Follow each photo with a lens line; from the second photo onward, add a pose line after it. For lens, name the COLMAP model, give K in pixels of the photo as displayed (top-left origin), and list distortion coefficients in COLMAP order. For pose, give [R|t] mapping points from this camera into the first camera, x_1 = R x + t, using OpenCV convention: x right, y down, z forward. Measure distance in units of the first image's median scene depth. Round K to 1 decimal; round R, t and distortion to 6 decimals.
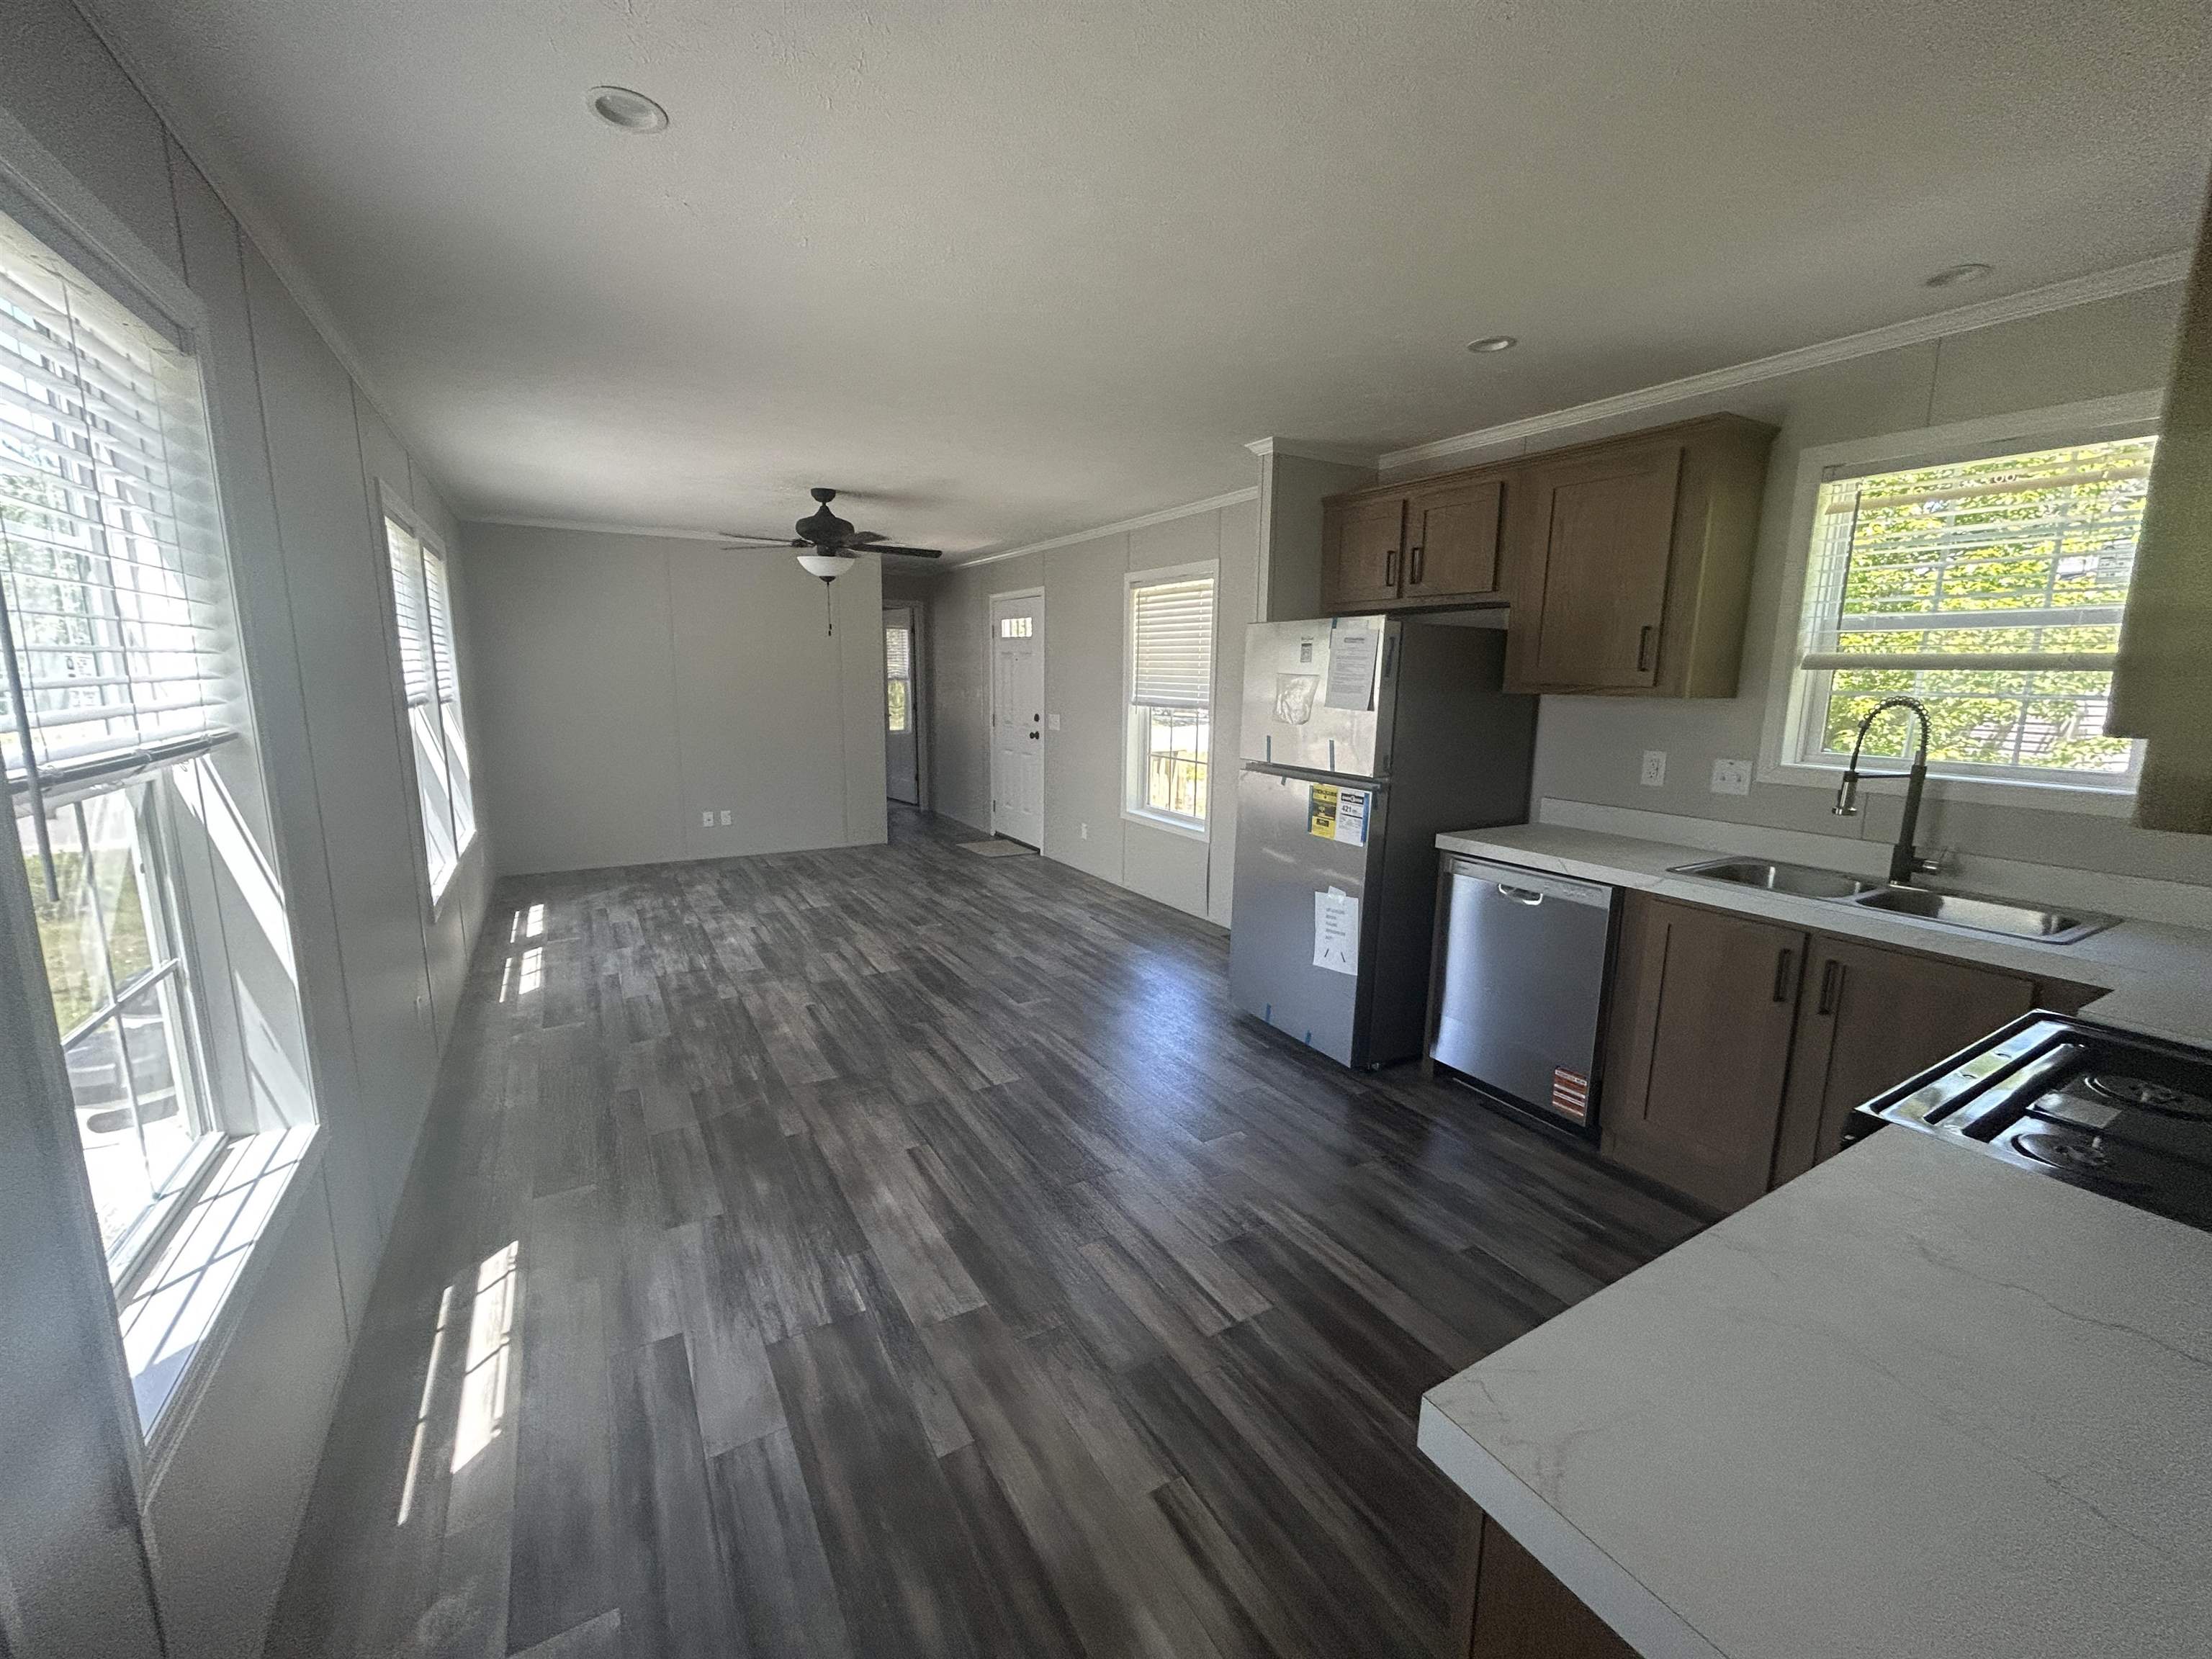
lens RADIAL K [[891.6, 0, 1106.0], [0, 891.6, 829.5], [0, 0, 1]] dist [0.001899, 0.000766]
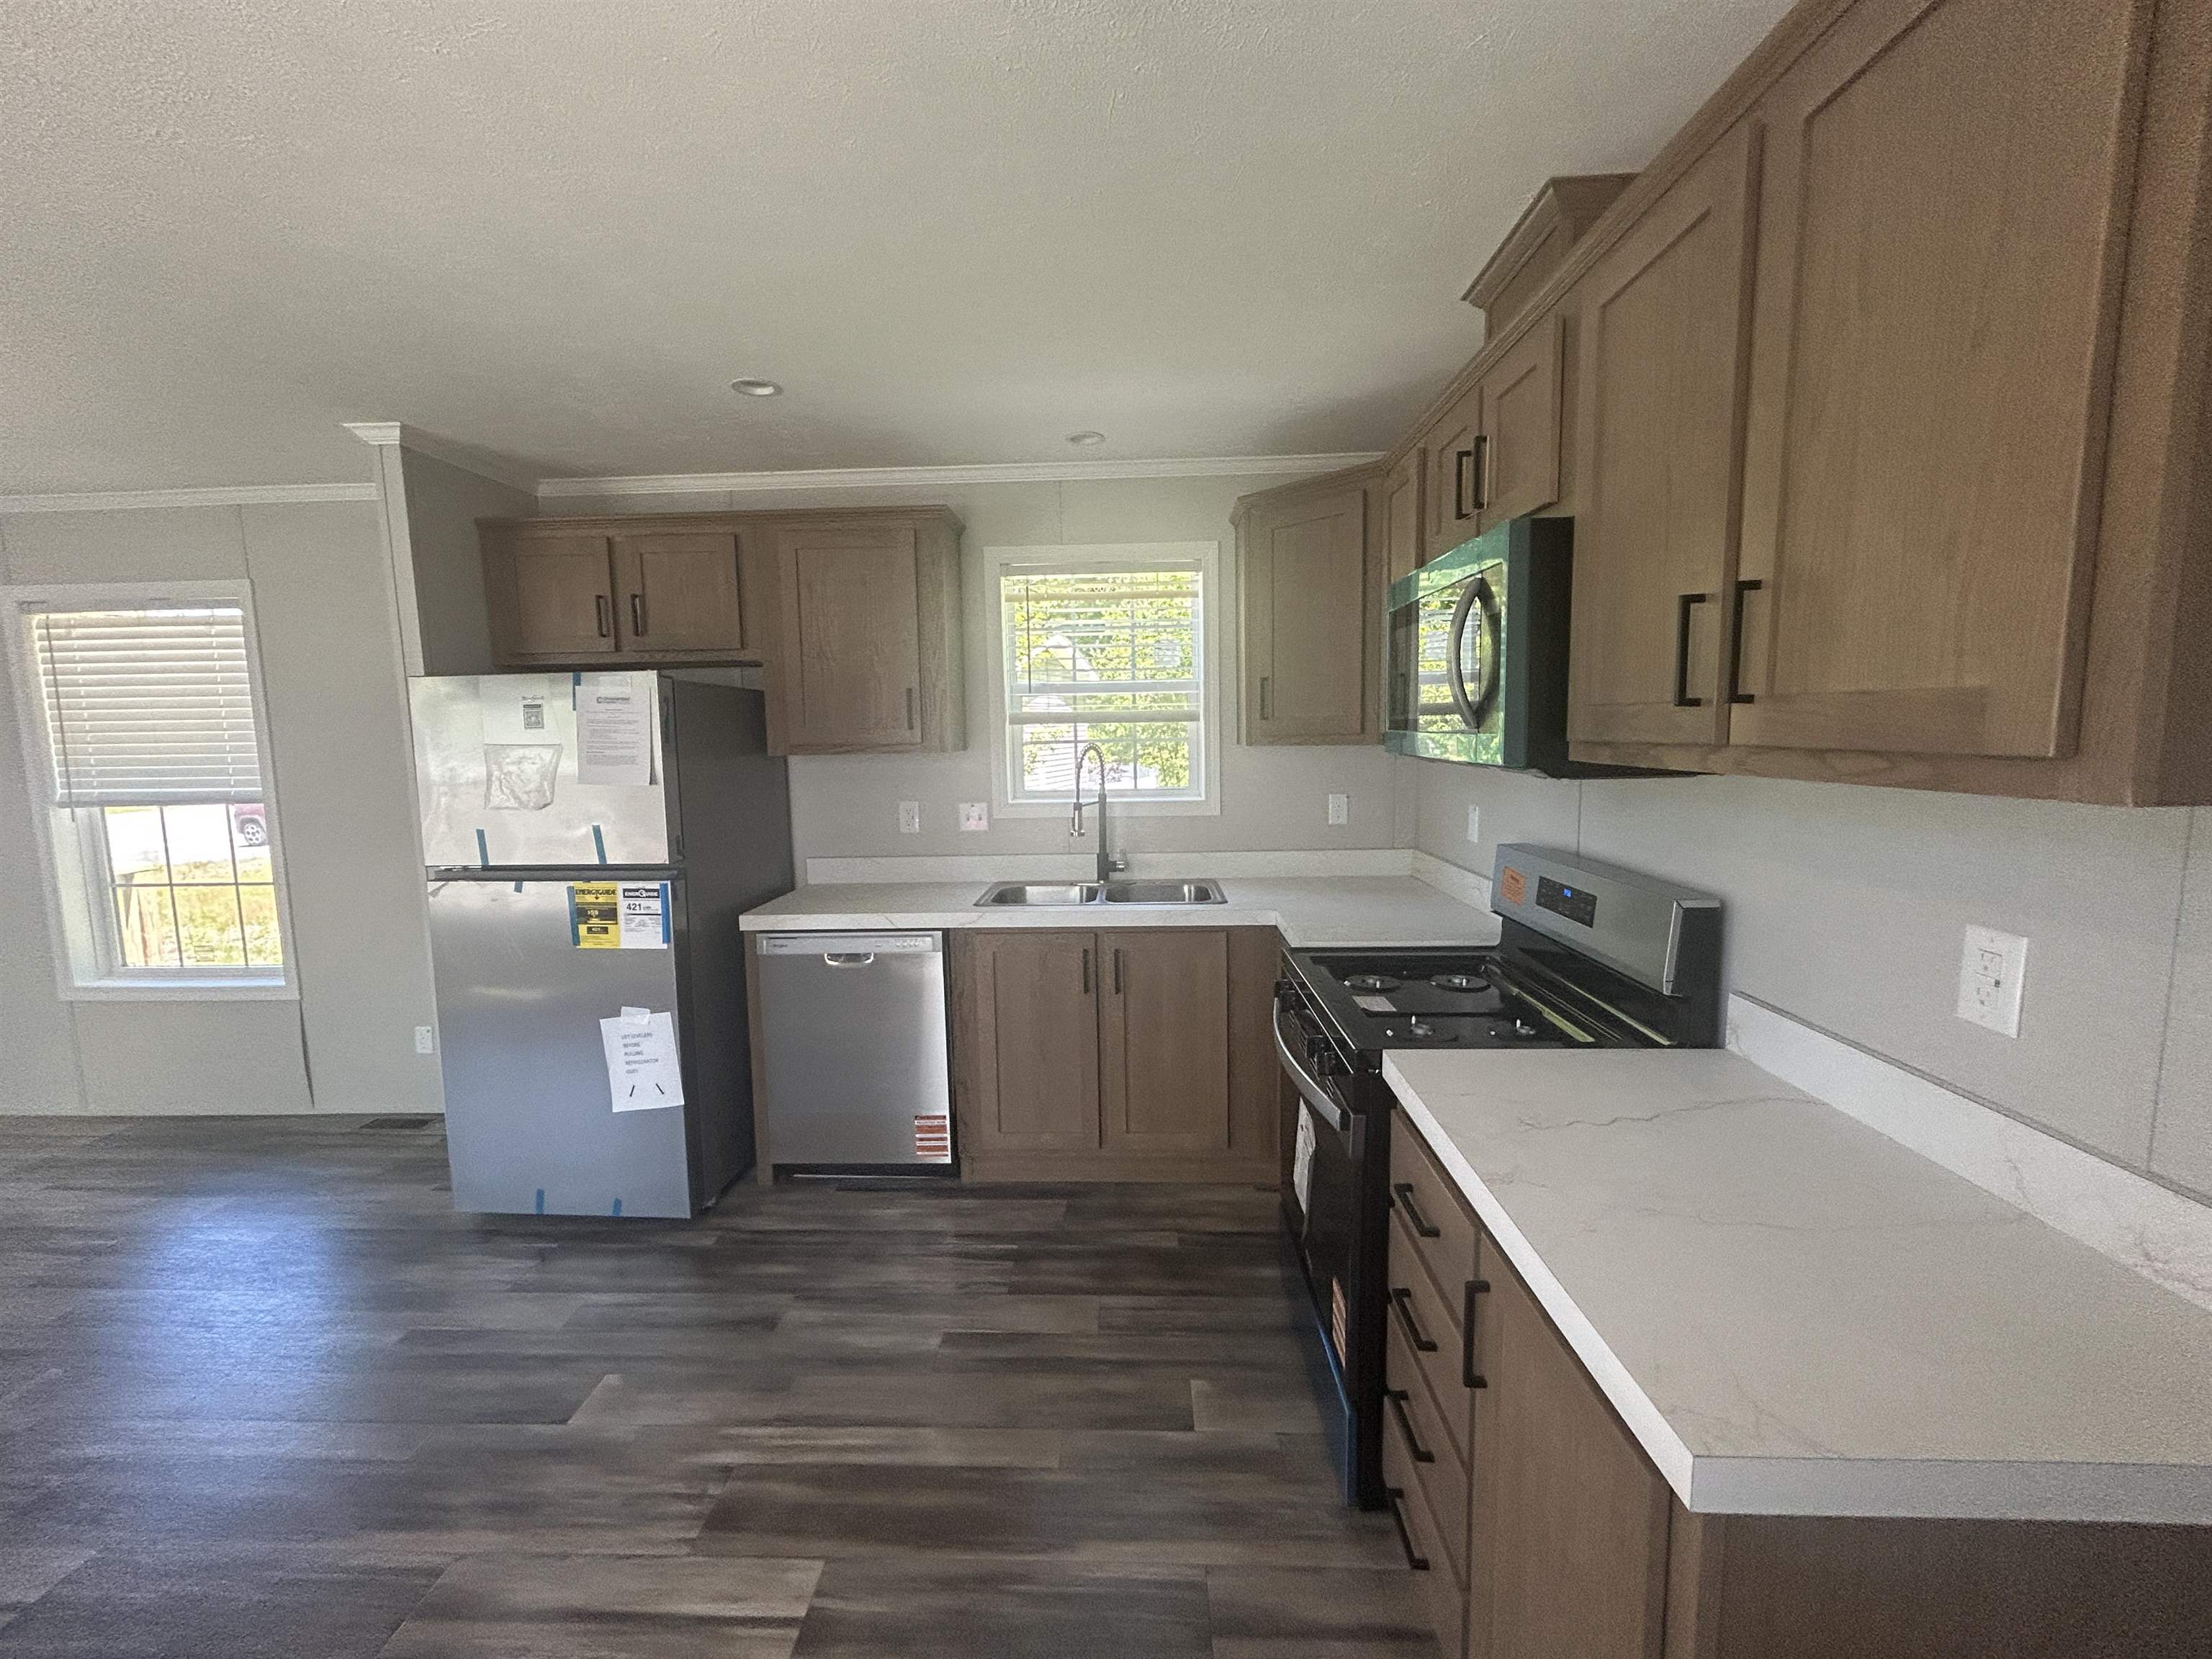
lens RADIAL K [[891.6, 0, 1106.0], [0, 891.6, 829.5], [0, 0, 1]] dist [0.001899, 0.000766]
pose [[0.549278, -0.118128, 0.827248, -0.150827], [0.172750, 0.984625, 0.025898, -0.038297], [-0.817588, 0.128681, 0.561240, 0.183942]]
